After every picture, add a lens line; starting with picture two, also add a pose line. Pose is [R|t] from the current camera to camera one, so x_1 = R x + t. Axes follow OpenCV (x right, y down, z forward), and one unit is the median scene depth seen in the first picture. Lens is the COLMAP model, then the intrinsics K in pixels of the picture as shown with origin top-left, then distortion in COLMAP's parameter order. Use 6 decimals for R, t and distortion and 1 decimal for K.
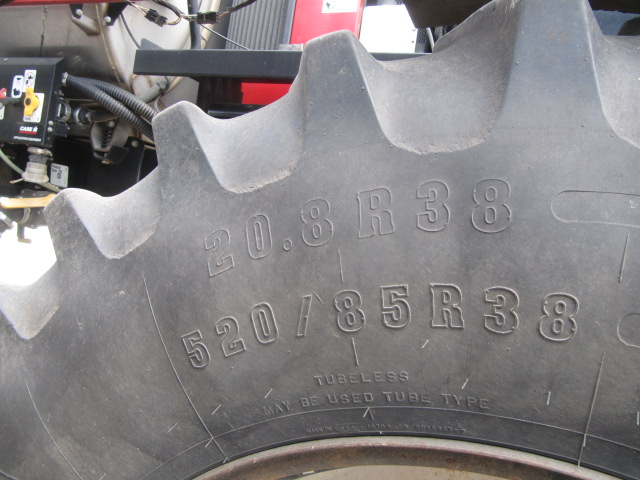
lens RADIAL K [[525.0, 0, 320.0], [0, 525.0, 240.0], [0, 0, 1]] dist [-0.028964, -0.009943]
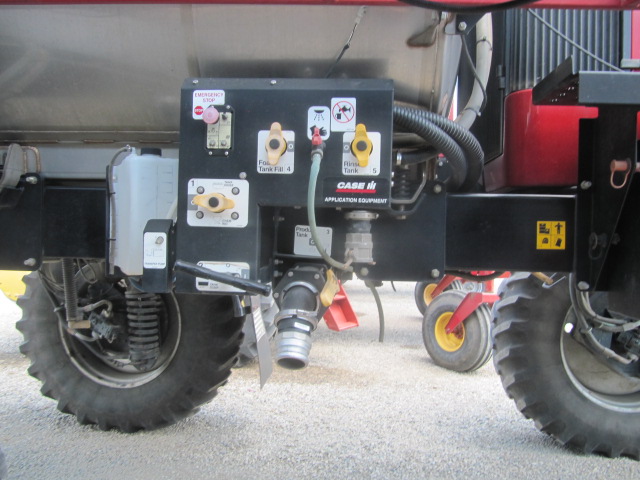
lens RADIAL K [[525.0, 0, 320.0], [0, 525.0, 240.0], [0, 0, 1]] dist [-0.028964, -0.009943]
pose [[0.910226, -0.149819, 0.386061, -0.870607], [0.151270, 0.988129, 0.026811, -0.168859], [-0.385495, 0.033996, 0.922084, 0.392810]]
